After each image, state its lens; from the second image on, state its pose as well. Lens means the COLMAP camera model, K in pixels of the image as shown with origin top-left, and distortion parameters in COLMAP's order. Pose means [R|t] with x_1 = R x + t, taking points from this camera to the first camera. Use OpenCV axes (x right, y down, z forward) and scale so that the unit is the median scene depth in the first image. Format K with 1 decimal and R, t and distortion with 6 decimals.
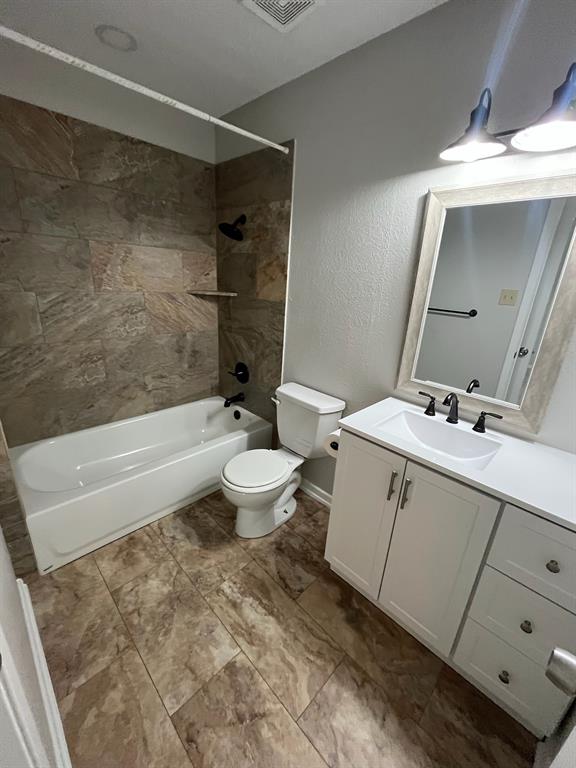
lens RADIAL K [[320.1, 0, 288.0], [0, 320.1, 384.0], [0, 0, 1]] dist [0.001218, 0.000214]
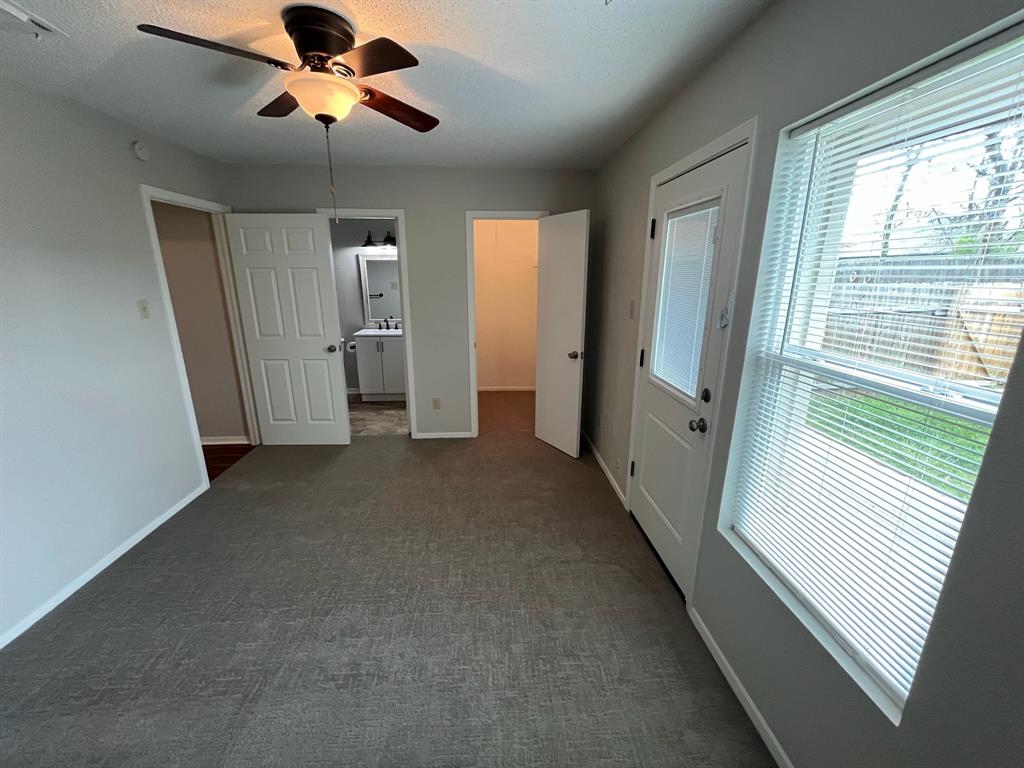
lens RADIAL K [[409.3, 0, 512.0], [0, 409.3, 384.0], [0, 0, 1]] dist [-0.035619, 0.000068]
pose [[0.654818, -0.249463, 0.713429, -1.504169], [0.284589, 0.955864, 0.073026, 0.634202], [-0.700159, 0.155215, 0.696912, -2.270896]]
